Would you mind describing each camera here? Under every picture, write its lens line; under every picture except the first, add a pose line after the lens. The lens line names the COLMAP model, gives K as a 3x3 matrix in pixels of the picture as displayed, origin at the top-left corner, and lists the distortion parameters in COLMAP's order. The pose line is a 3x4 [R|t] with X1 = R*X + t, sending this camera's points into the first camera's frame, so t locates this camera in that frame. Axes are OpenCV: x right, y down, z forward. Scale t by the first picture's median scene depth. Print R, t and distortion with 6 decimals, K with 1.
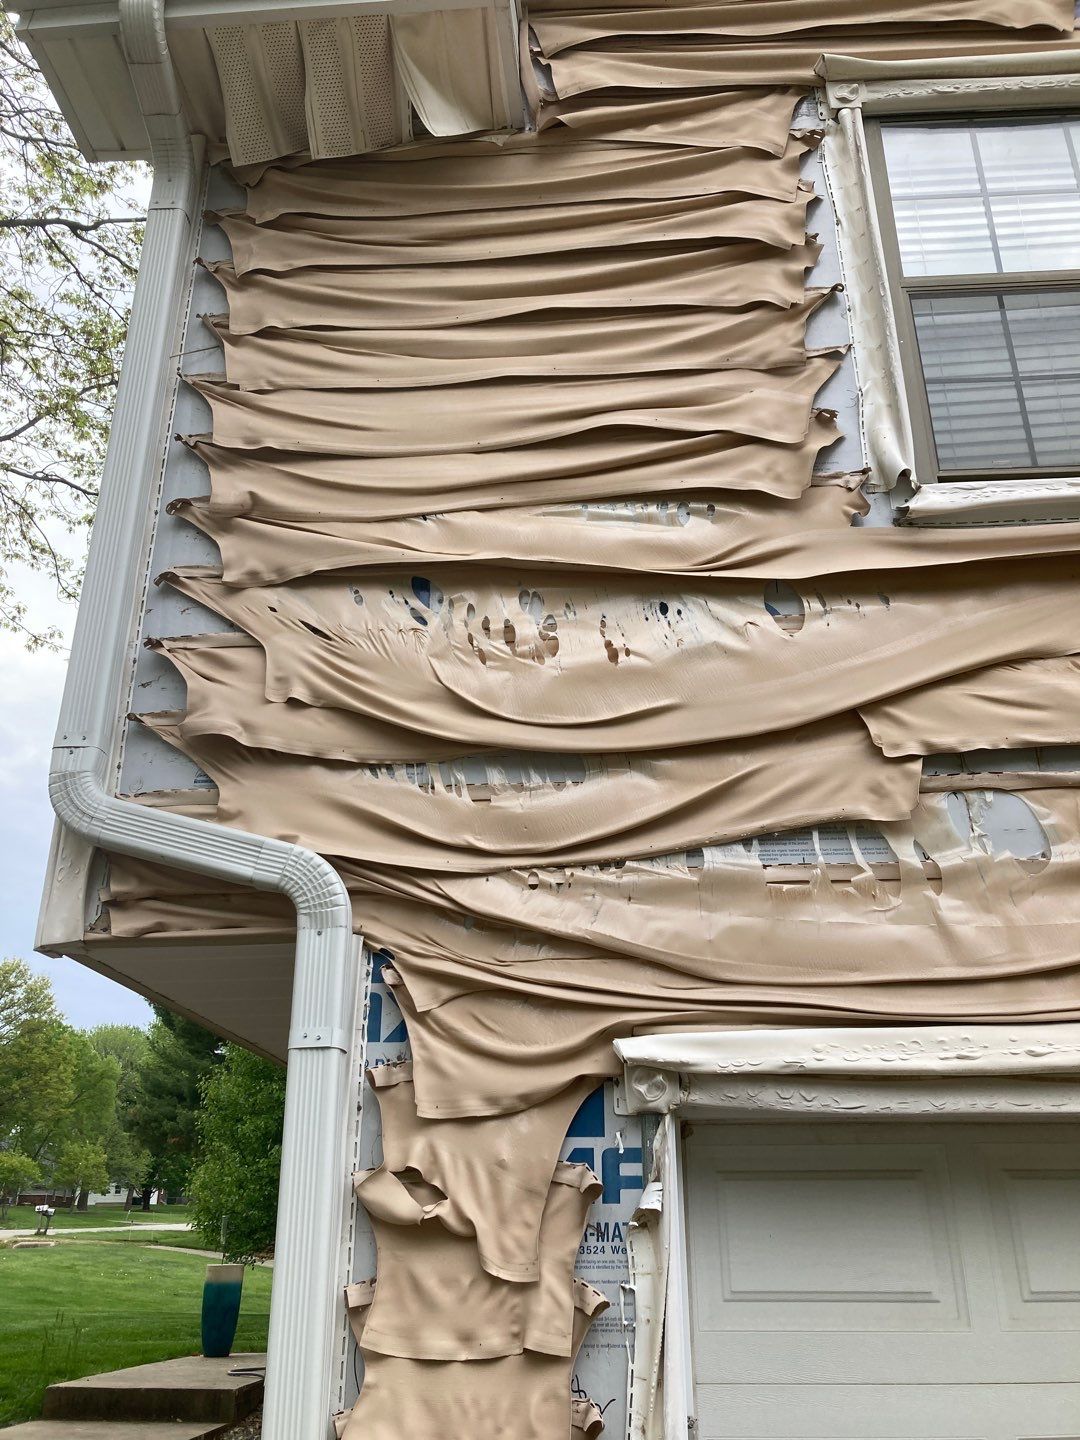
lens RADIAL K [[1181.7, 0, 545.4], [0, 1181.7, 714.4], [0, 0, 1]] dist [0.054610, -0.058706]
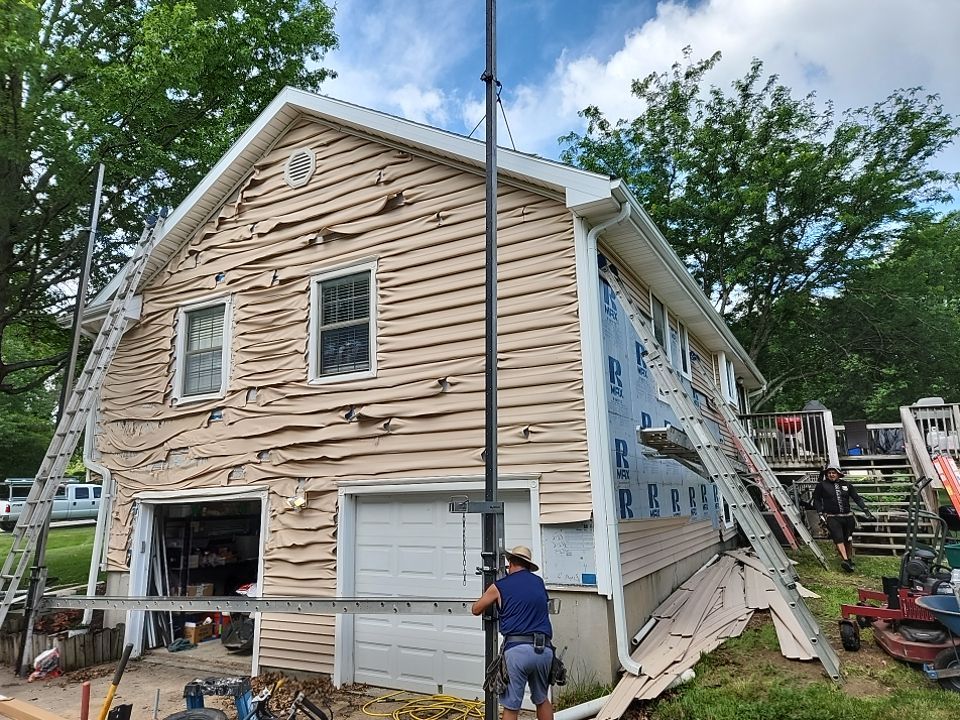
lens RADIAL K [[637.4, 0, 469.8], [0, 637.4, 363.1], [0, 0, 1]] dist [0.076410, -0.039906]
pose [[0.899370, -0.106480, -0.424023, 3.250288], [0.201281, 0.961830, 0.185391, -0.724957], [0.388097, -0.252083, 0.886473, -1.342611]]
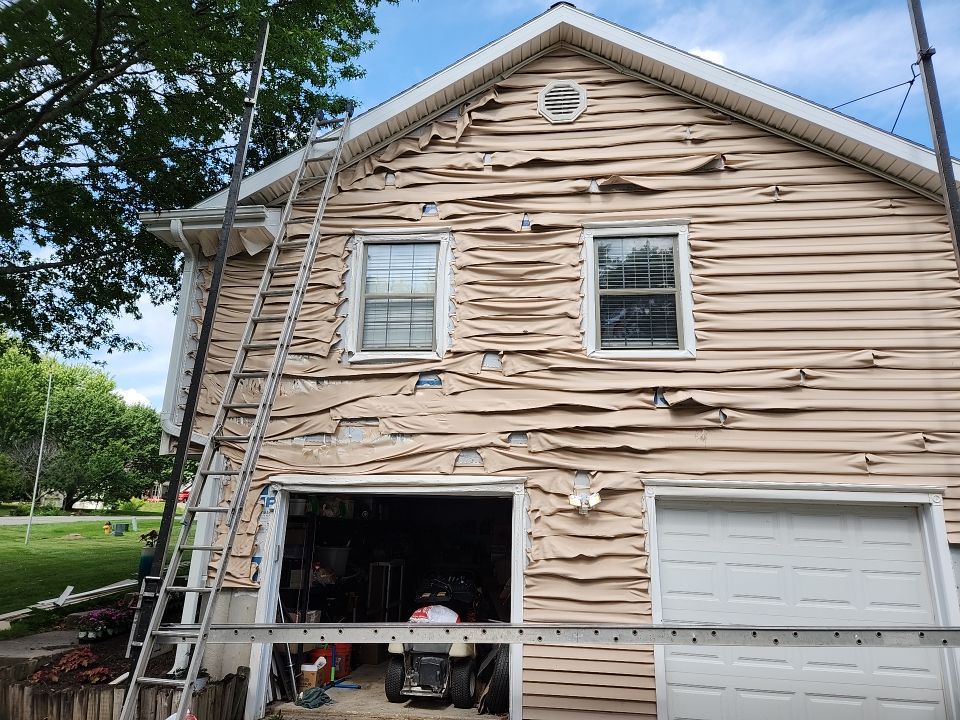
lens RADIAL K [[637.4, 0, 470.5], [0, 637.4, 357.7], [0, 0, 1]] dist [0.076410, -0.039906]
pose [[0.998113, 0.014109, -0.059764, 0.958442], [-0.004749, 0.988068, 0.153948, -0.588969], [0.061223, -0.153373, 0.986270, -1.419905]]
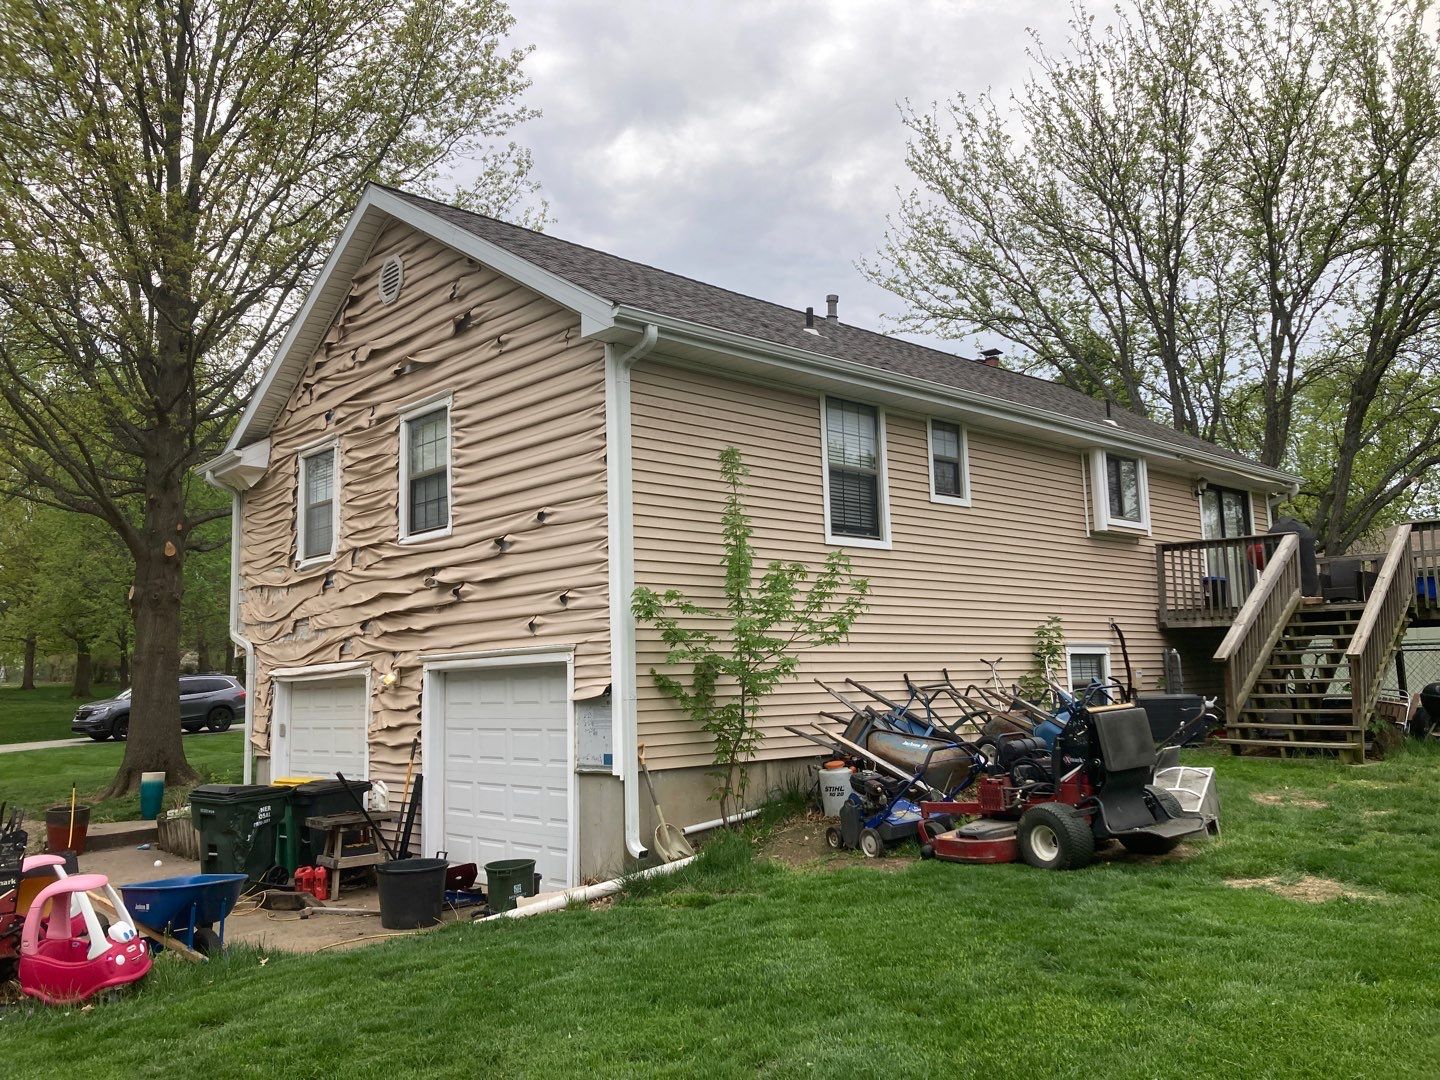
lens RADIAL K [[1181.7, 0, 713.6], [0, 1181.7, 526.1], [0, 0, 1]] dist [0.054610, -0.058706]
pose [[0.722646, -0.110392, -0.682347, 5.474643], [0.308929, 0.934666, 0.175961, -0.740148], [0.618342, -0.337954, 0.709535, -1.571069]]
